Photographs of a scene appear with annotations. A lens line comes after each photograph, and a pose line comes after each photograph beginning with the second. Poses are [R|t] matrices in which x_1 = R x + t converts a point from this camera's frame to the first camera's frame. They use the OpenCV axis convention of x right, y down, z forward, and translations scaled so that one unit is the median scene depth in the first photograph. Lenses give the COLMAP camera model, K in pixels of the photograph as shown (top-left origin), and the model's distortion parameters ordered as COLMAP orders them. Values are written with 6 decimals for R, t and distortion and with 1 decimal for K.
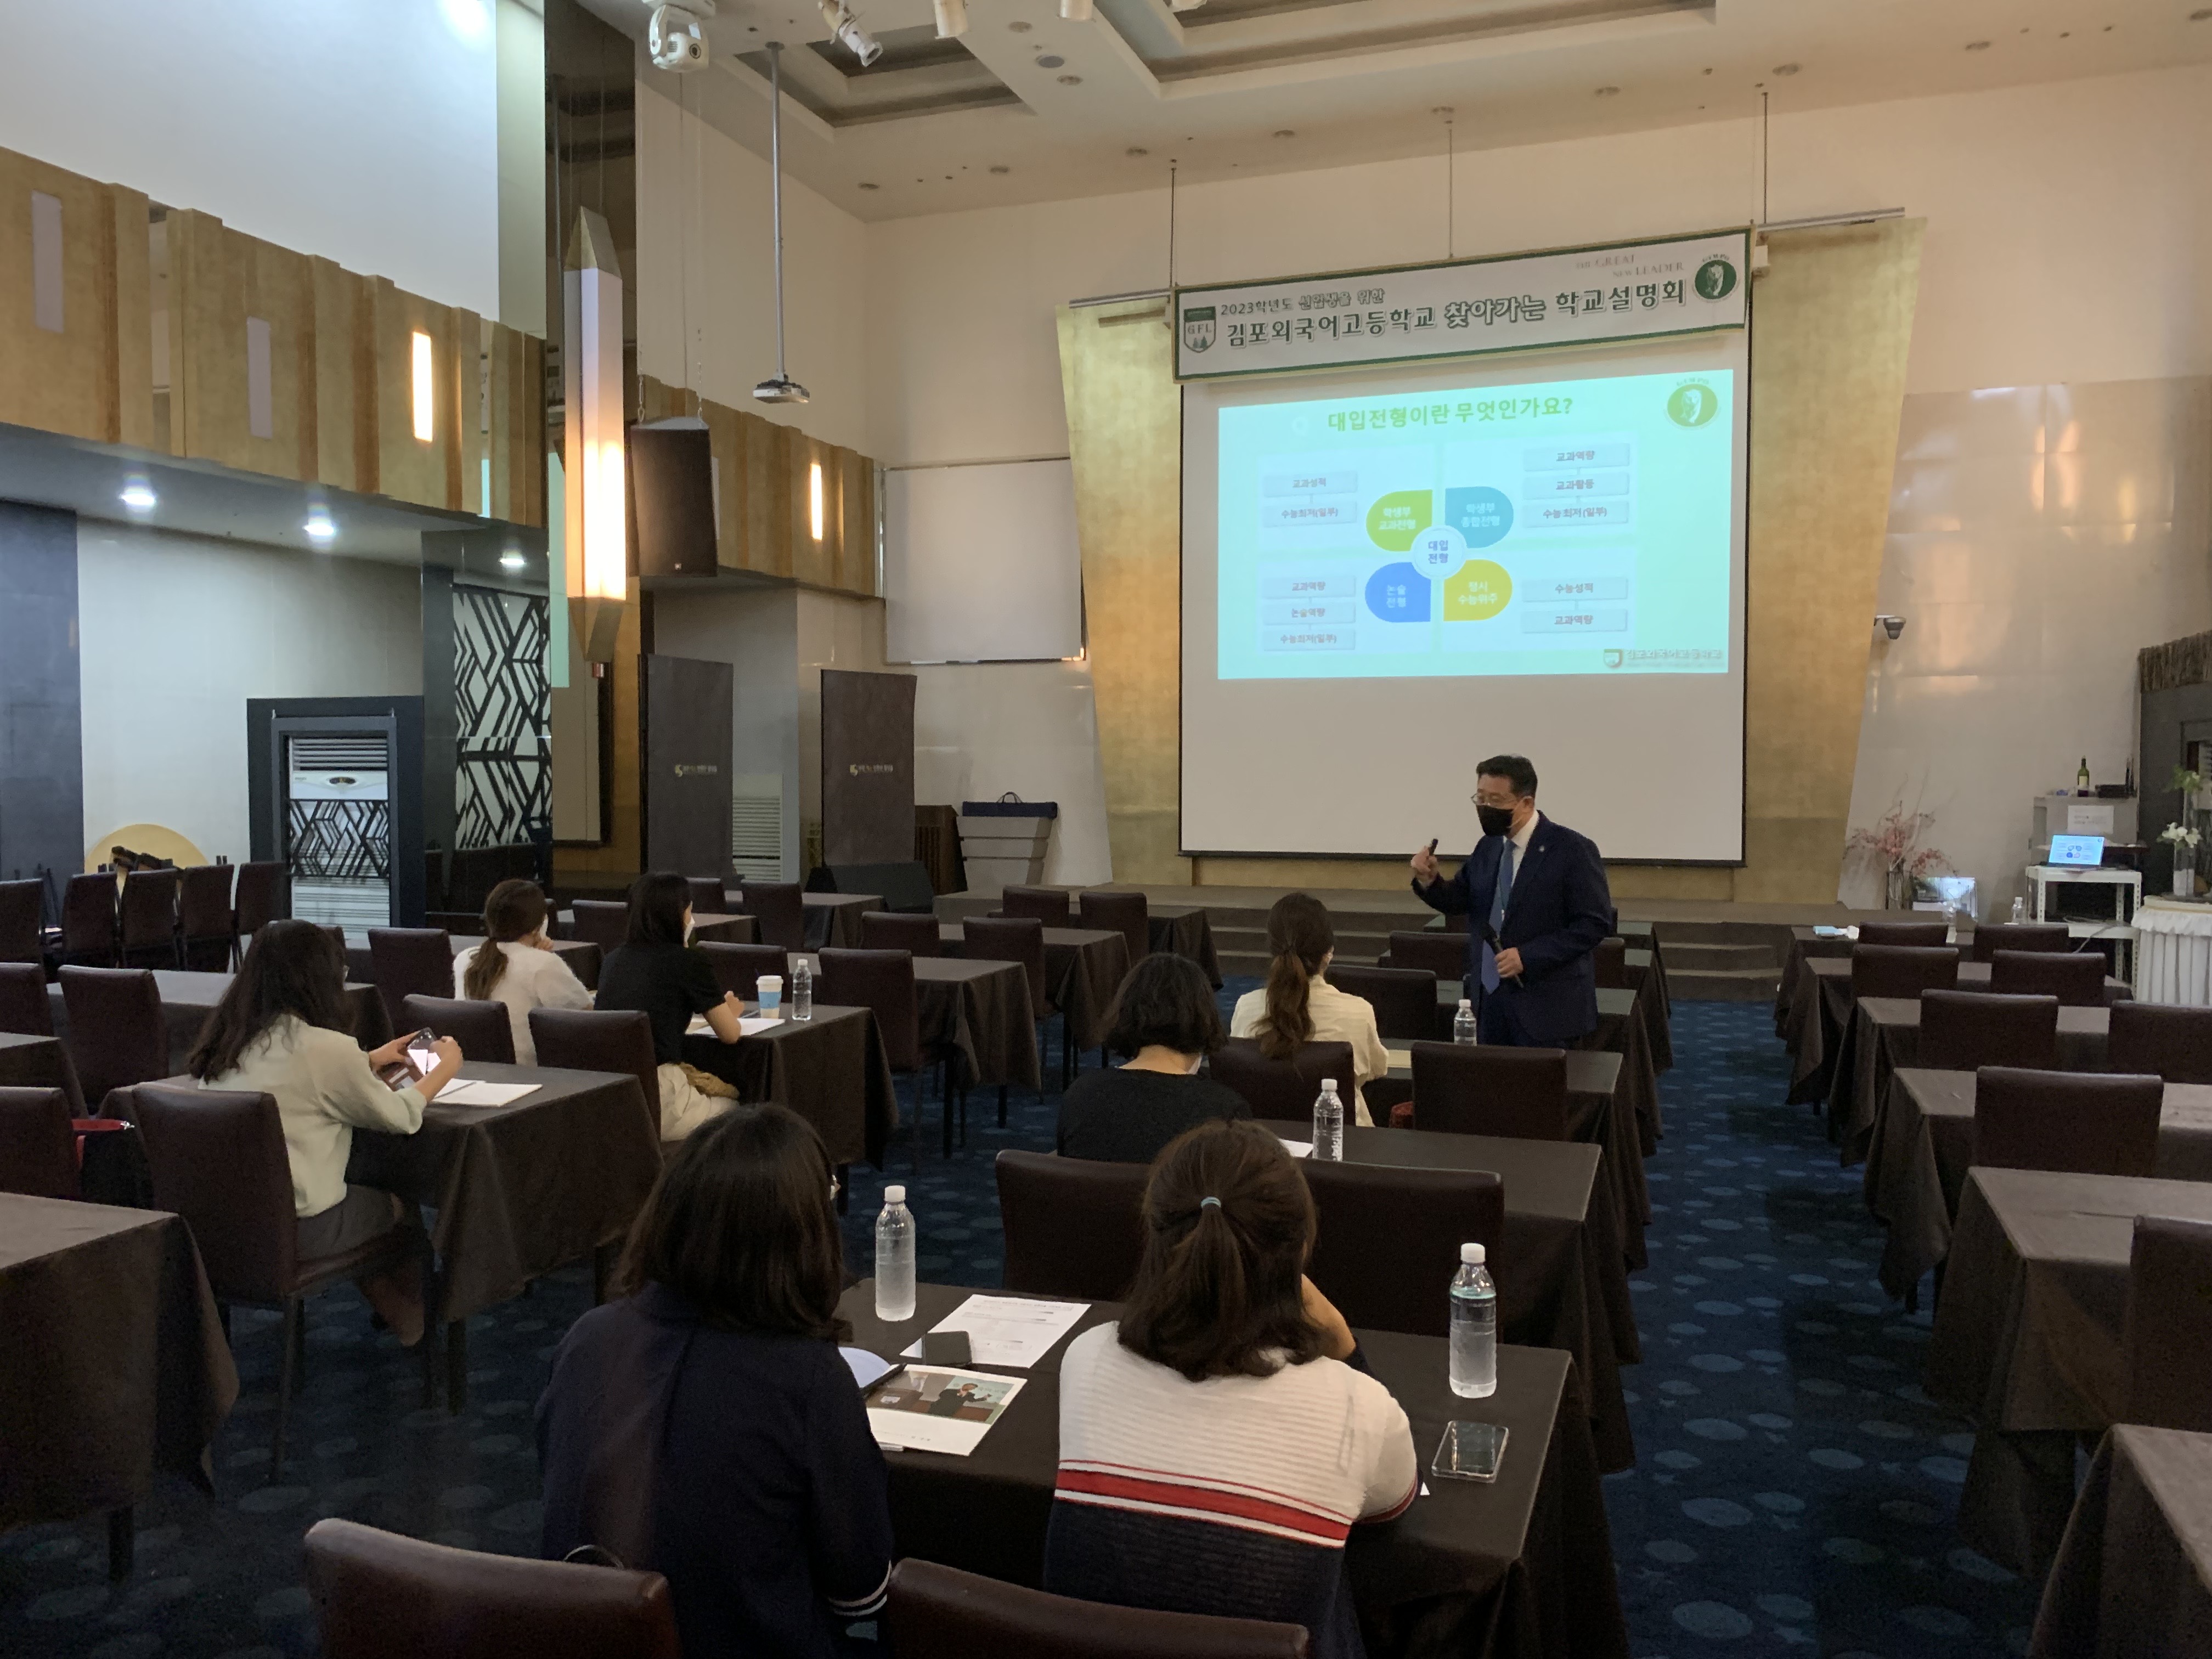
lens RADIAL K [[1695.8, 0, 1104.9], [0, 1695.8, 827.7], [0, 0, 1]] dist [0.013265, -0.014007]
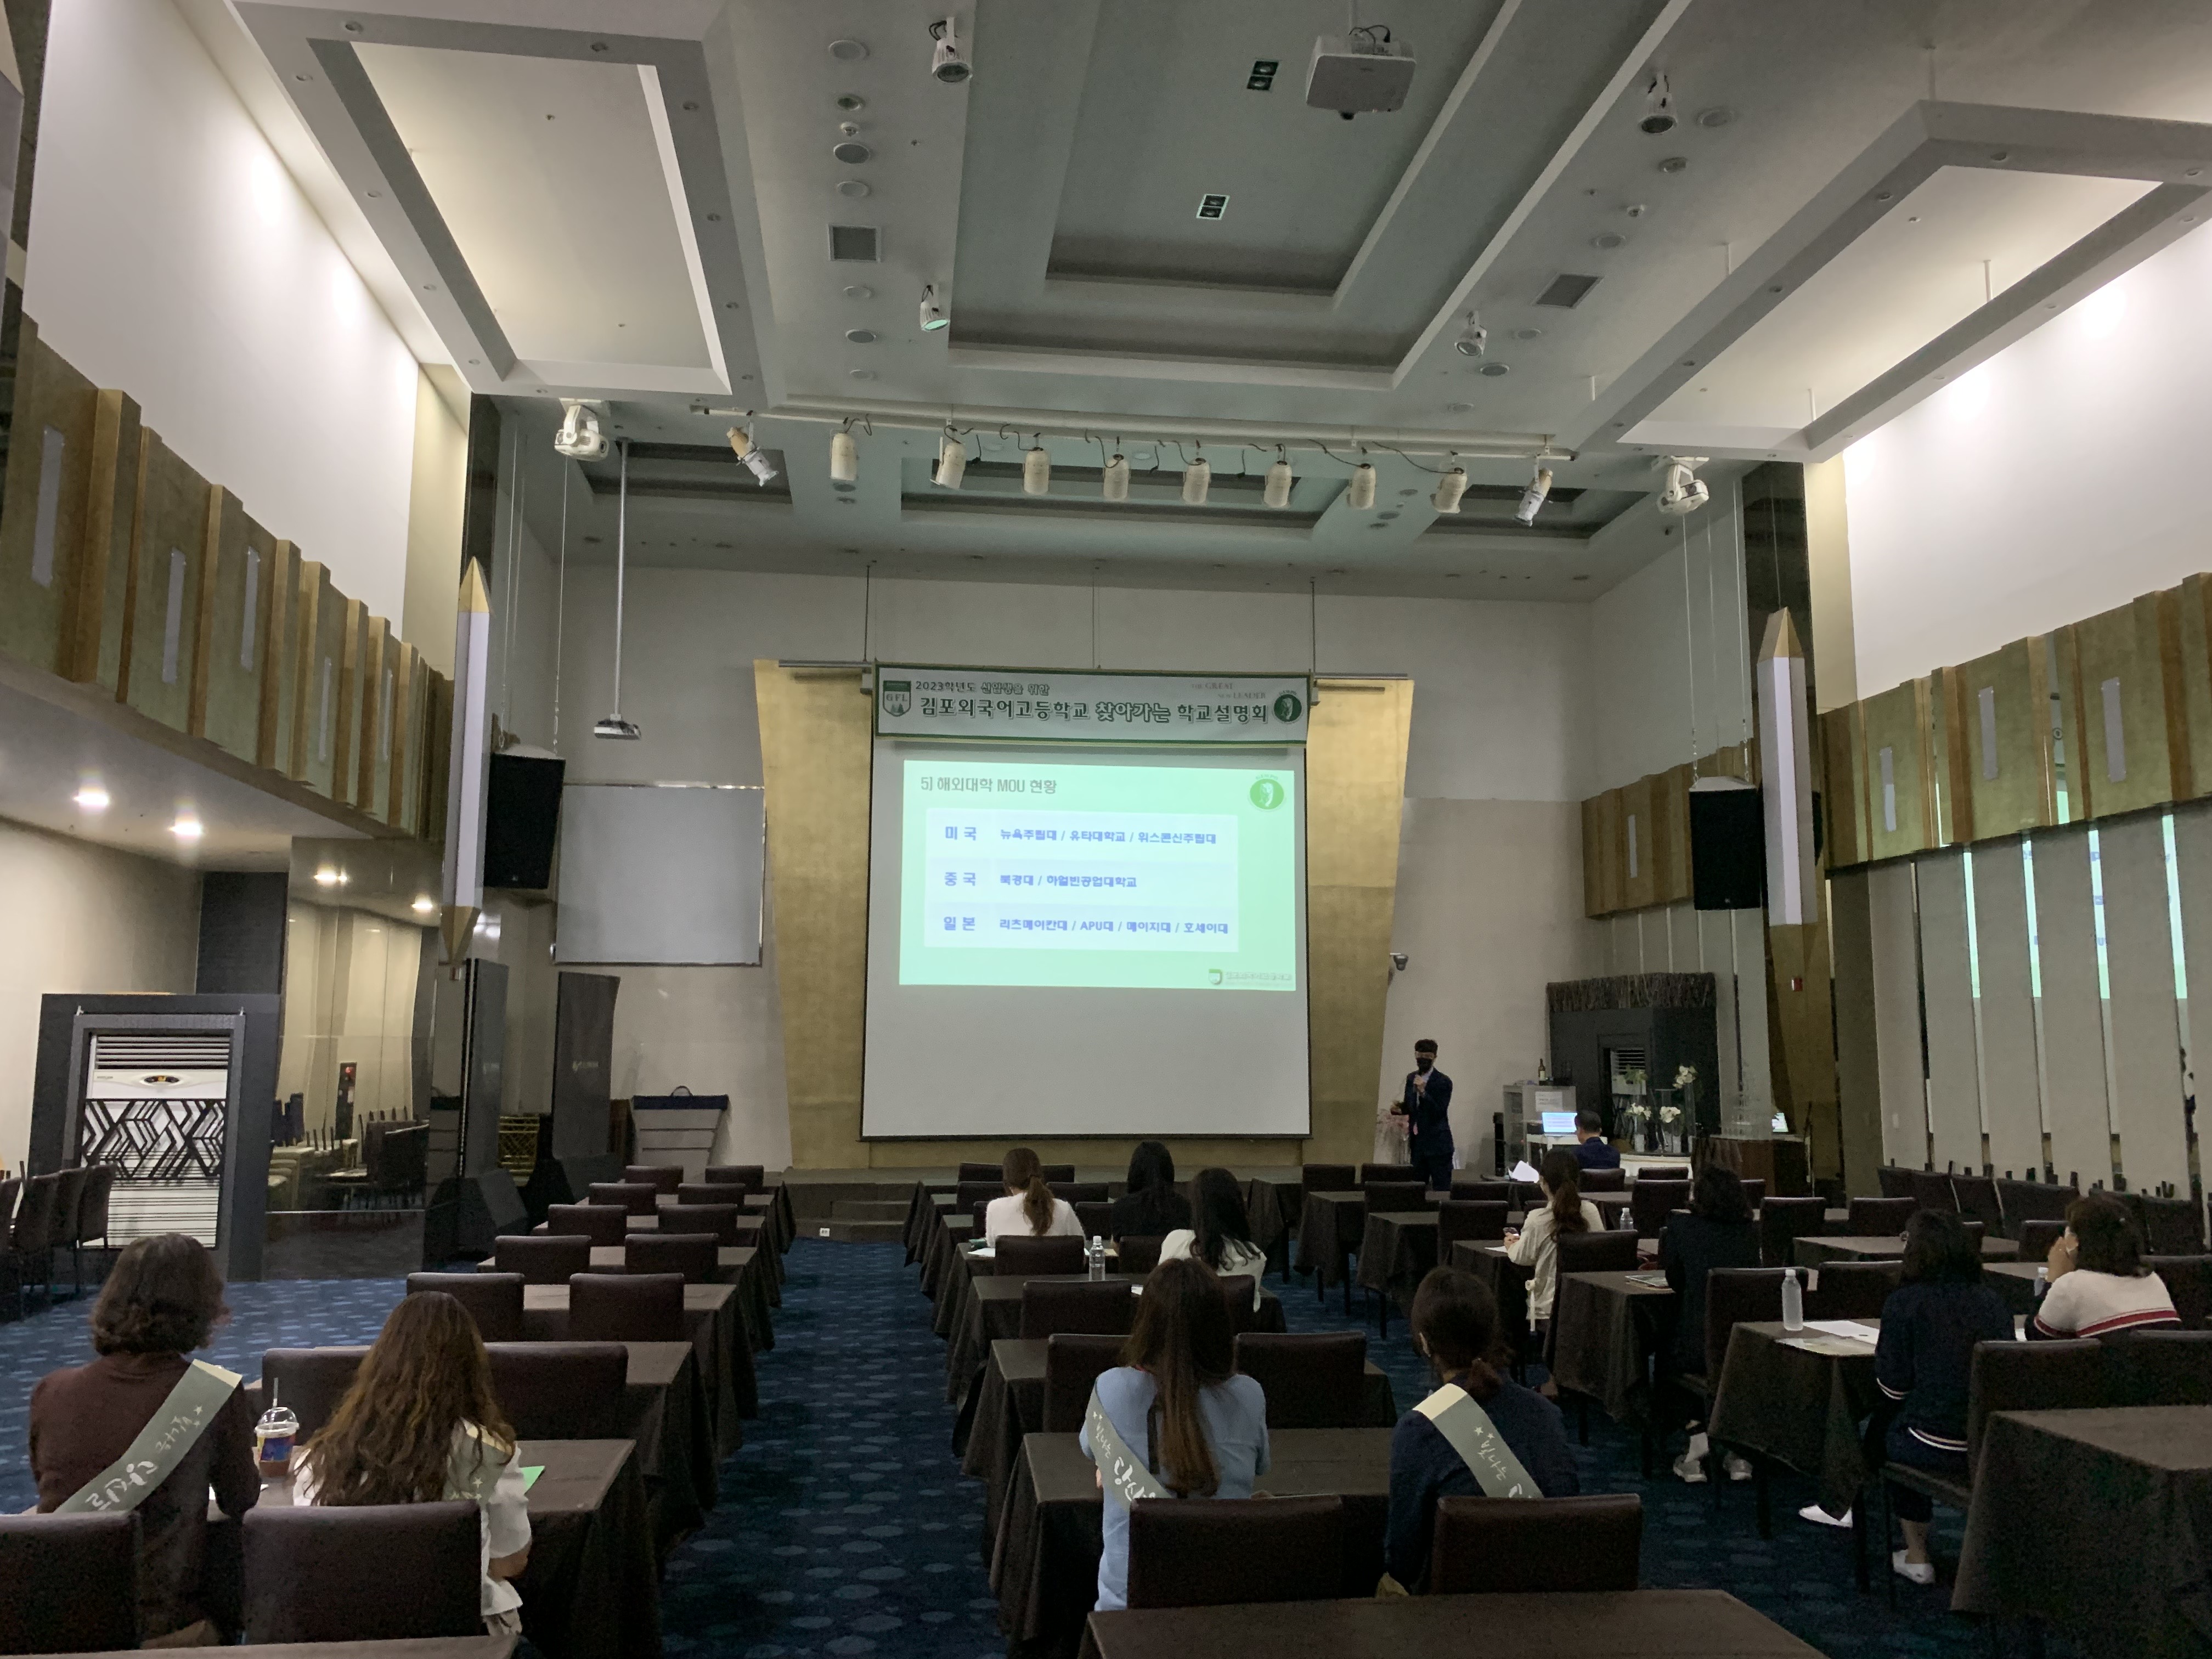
lens RADIAL K [[1695.8, 0, 1107.0], [0, 1695.8, 830.1], [0, 0, 1]] dist [0.013265, -0.014007]
pose [[0.887192, 0.062420, 0.457159, -0.381617], [0.014887, 0.986418, -0.163576, -0.000885], [-0.461160, 0.151929, 0.874213, -0.119095]]
